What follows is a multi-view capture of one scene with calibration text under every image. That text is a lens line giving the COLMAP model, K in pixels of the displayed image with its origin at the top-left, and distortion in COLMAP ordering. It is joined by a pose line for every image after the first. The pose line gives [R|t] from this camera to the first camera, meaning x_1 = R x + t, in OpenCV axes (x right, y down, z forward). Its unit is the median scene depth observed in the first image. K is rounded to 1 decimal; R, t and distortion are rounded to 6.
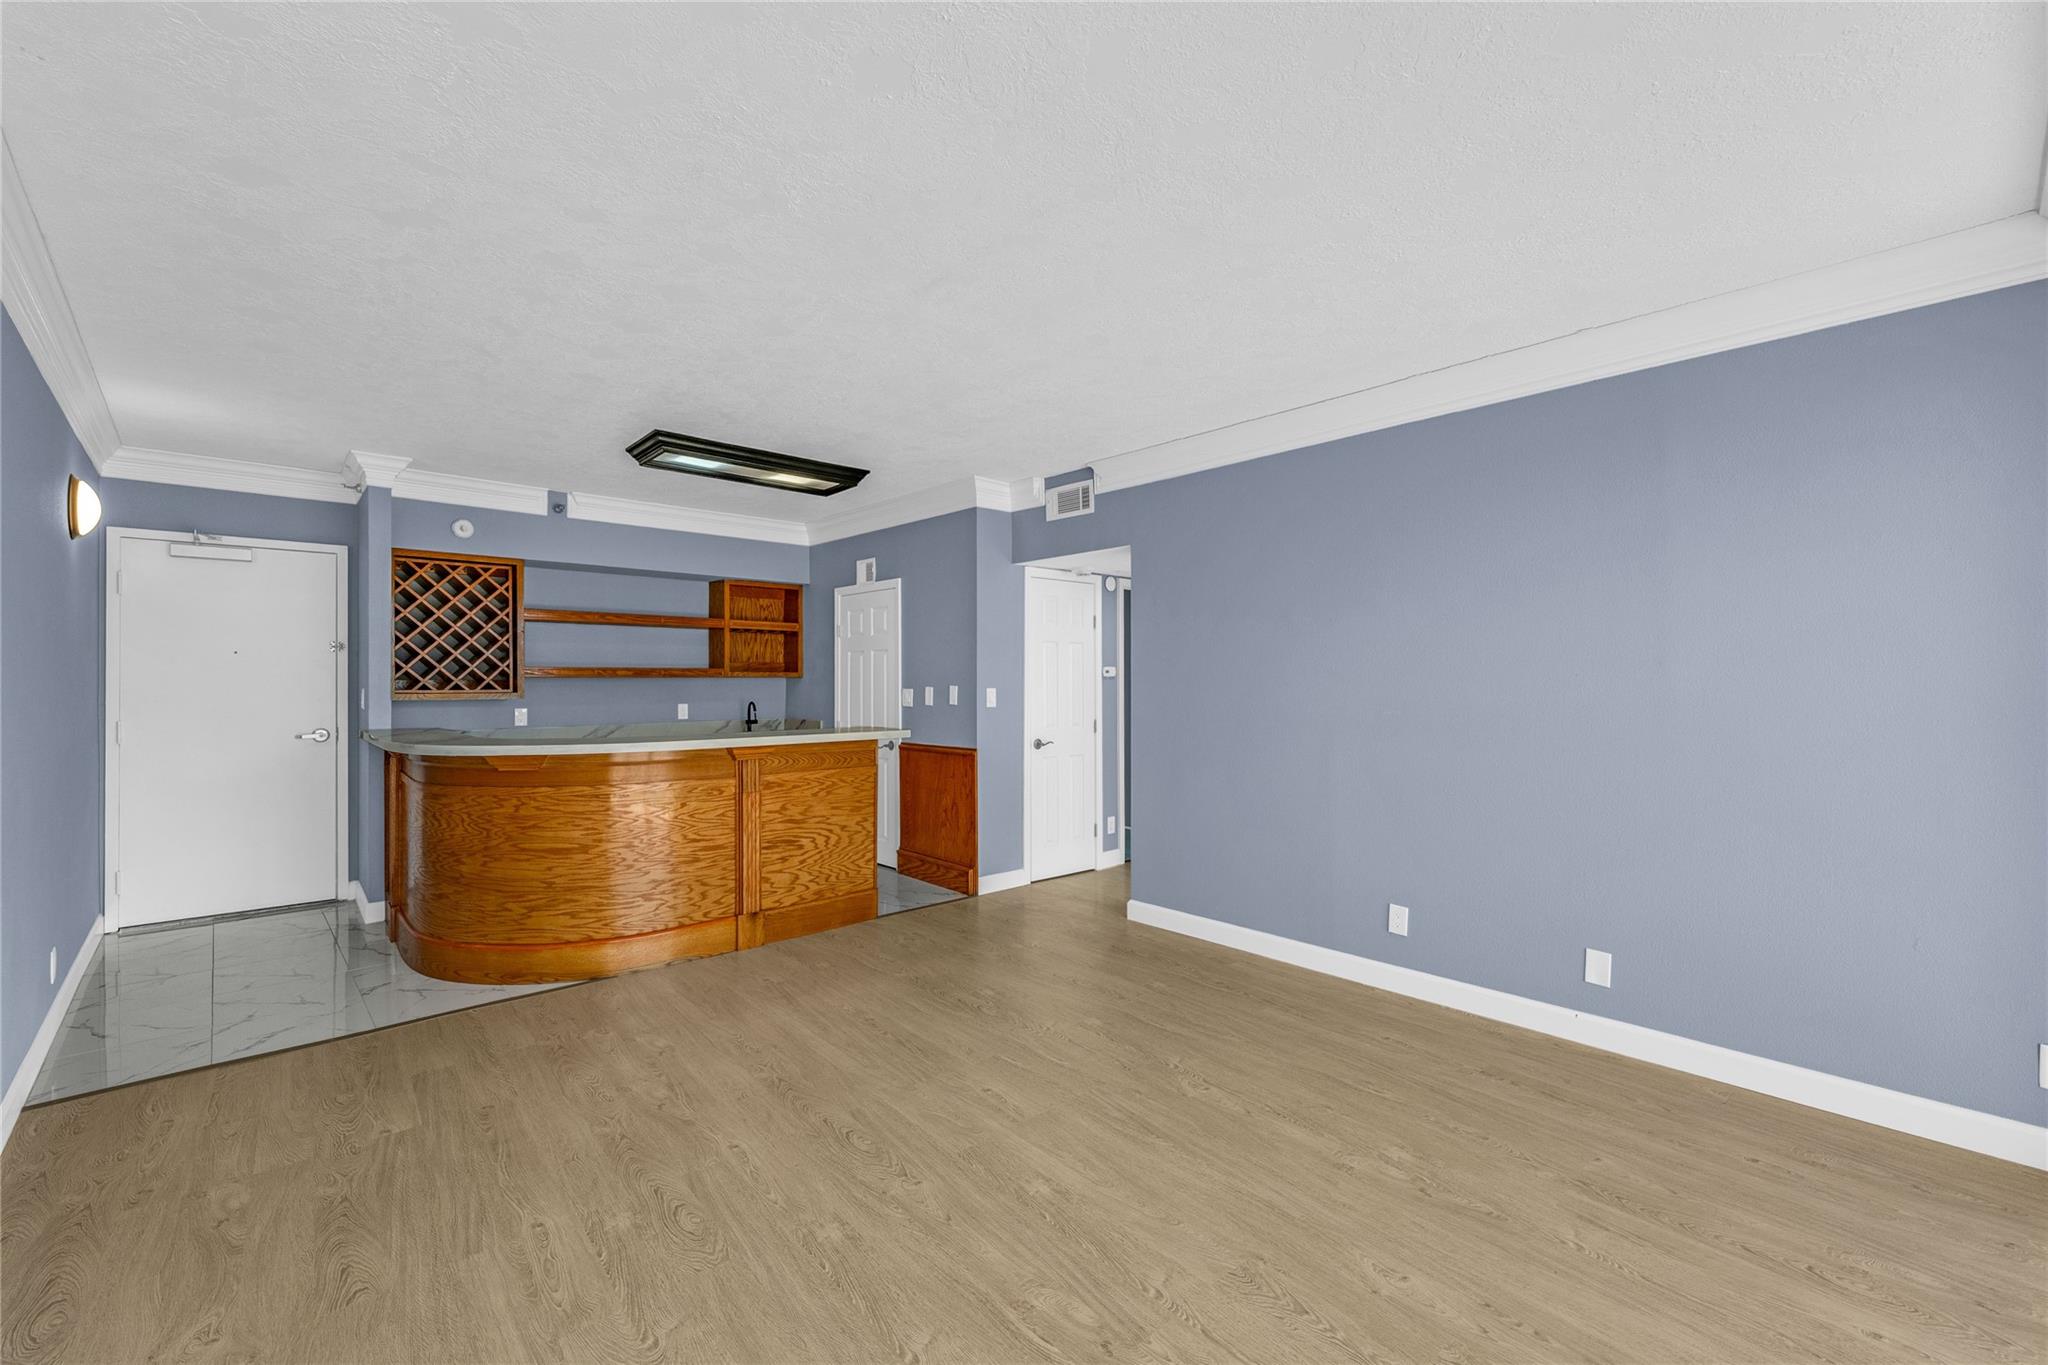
lens RADIAL K [[844.9, 0, 1024.0], [0, 844.9, 682.5], [0, 0, 1]] dist [0.001307, 0.000243]
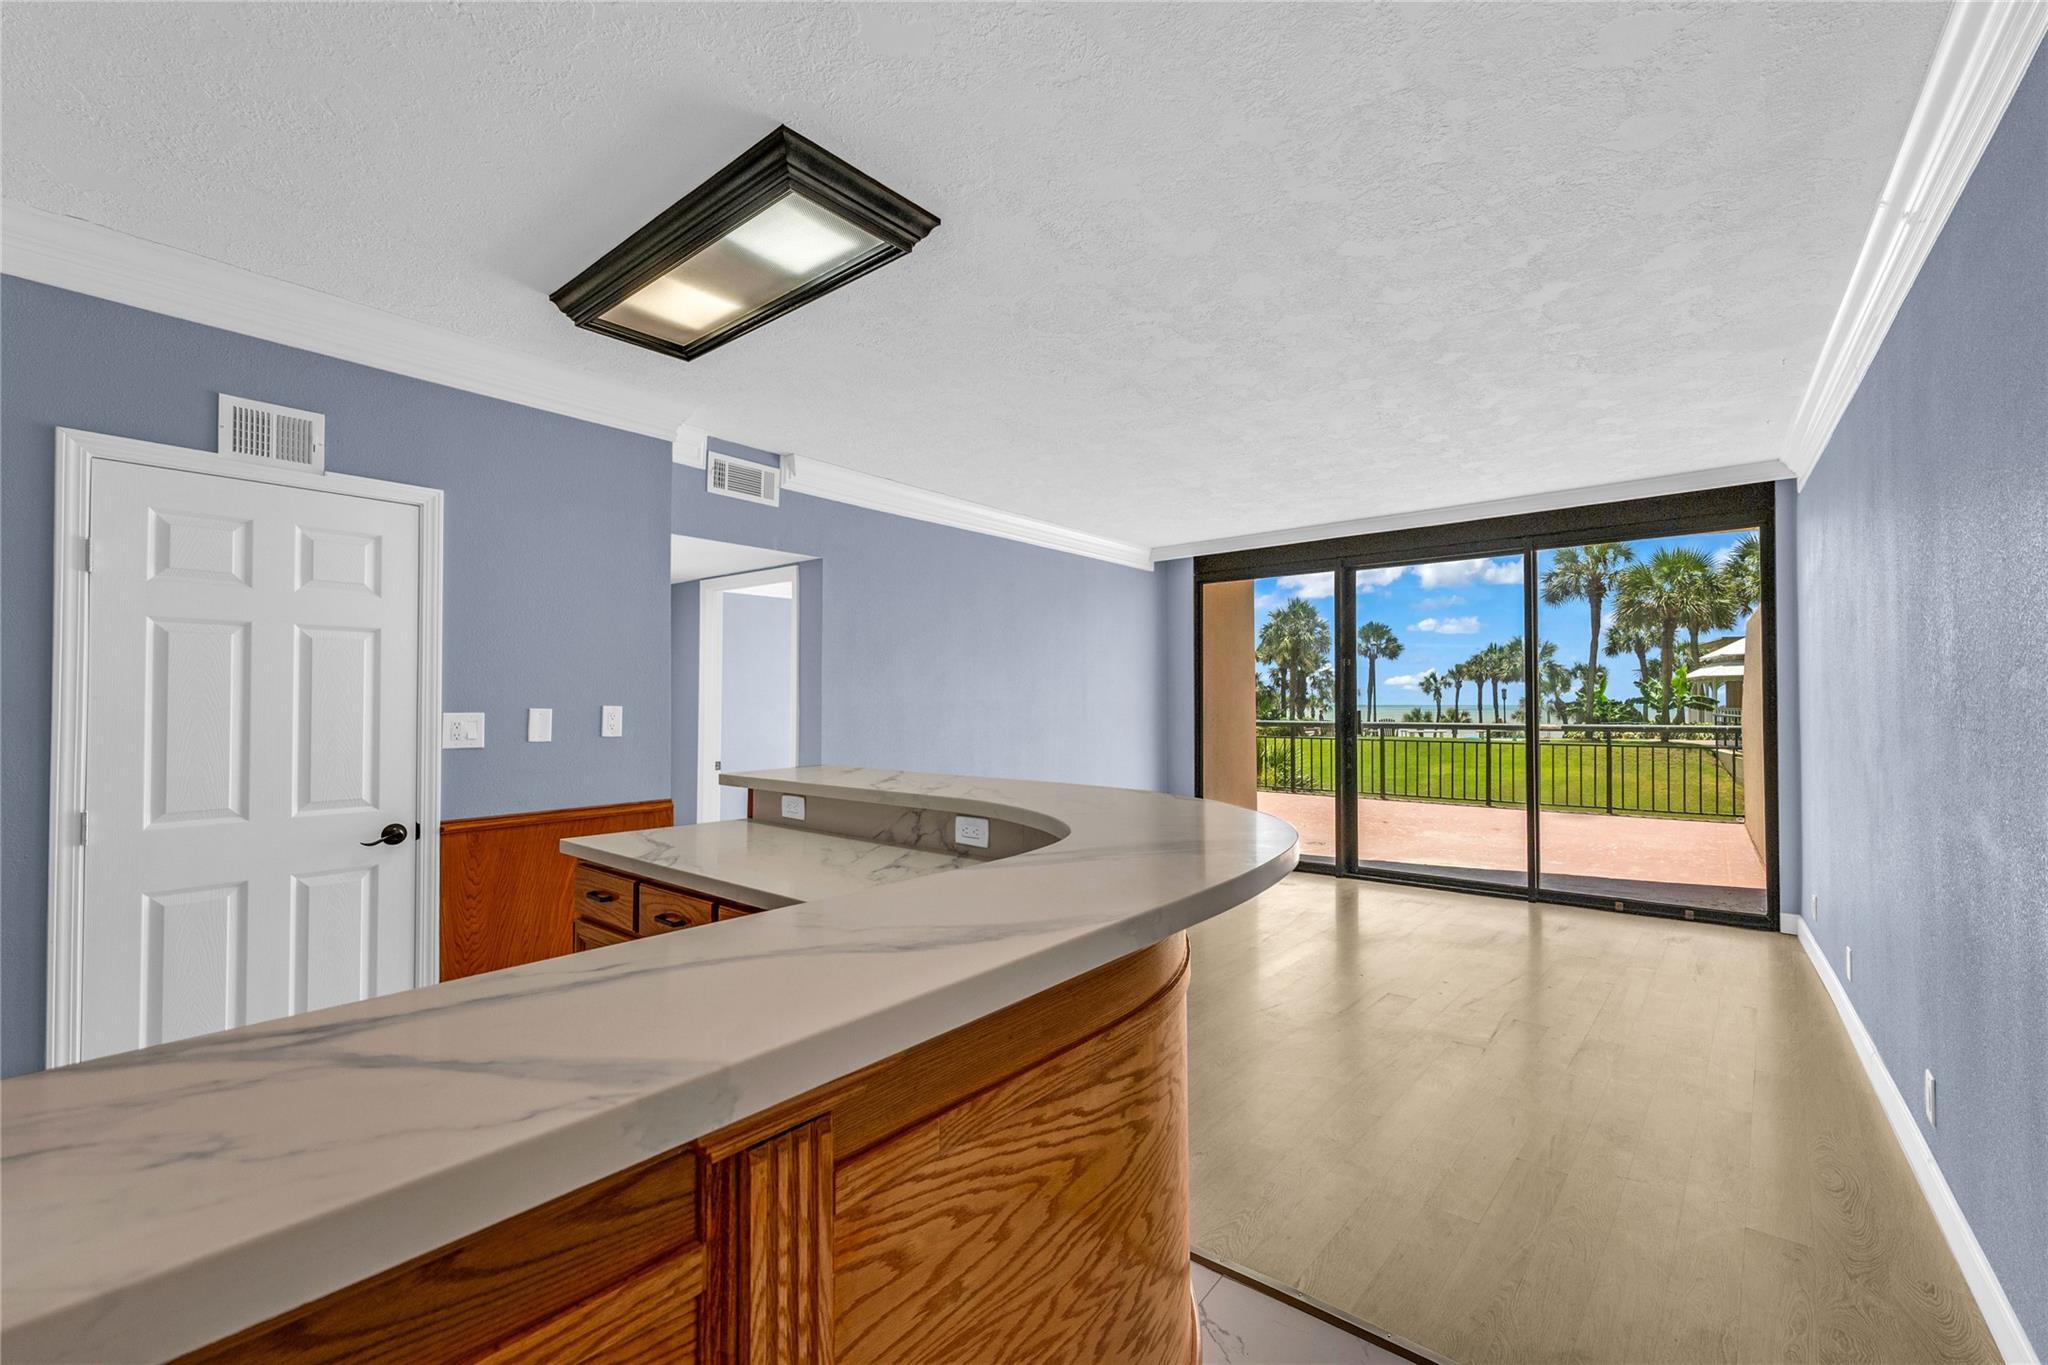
lens RADIAL K [[844.9, 0, 1024.0], [0, 844.9, 682.5], [0, 0, 1]] dist [0.001307, 0.000243]
pose [[-0.143749, 0.025133, 0.989295, -0.833510], [0.002906, 0.999684, -0.024975, 0.003523], [-0.989610, -0.000715, -0.143776, 0.888473]]
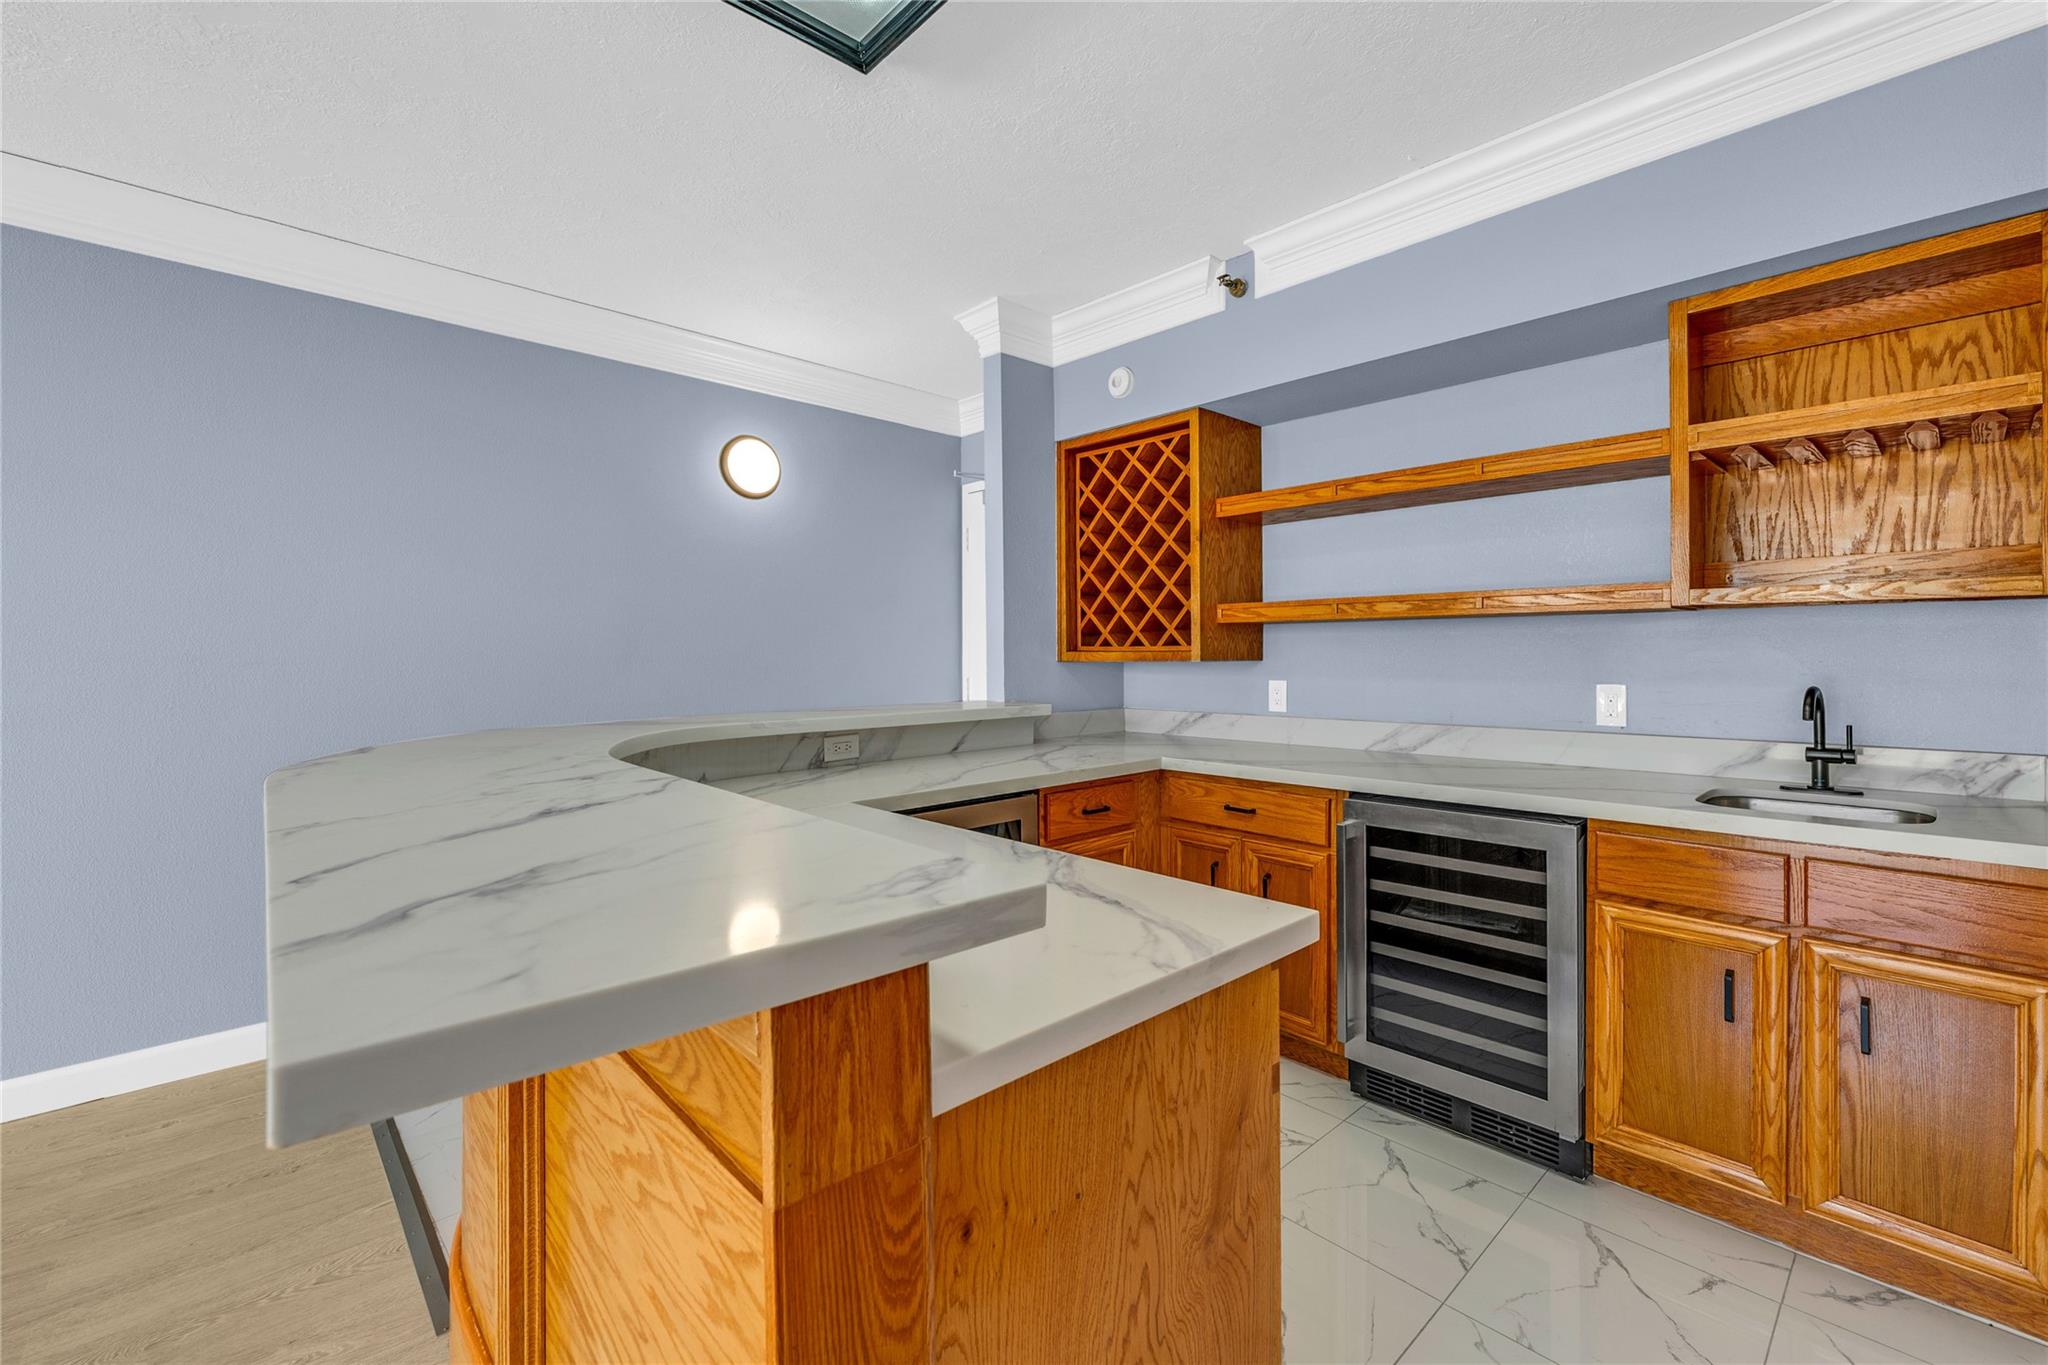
lens RADIAL K [[863.7, 0, 1070.8], [0, 863.7, 656.8], [0, 0, 1]] dist [0.001190, 0.000324]
pose [[0.034418, 0.008597, -0.999371, -0.041946], [0.003643, 0.999955, 0.008727, 0.011896], [0.999401, -0.003941, 0.034385, 1.021471]]
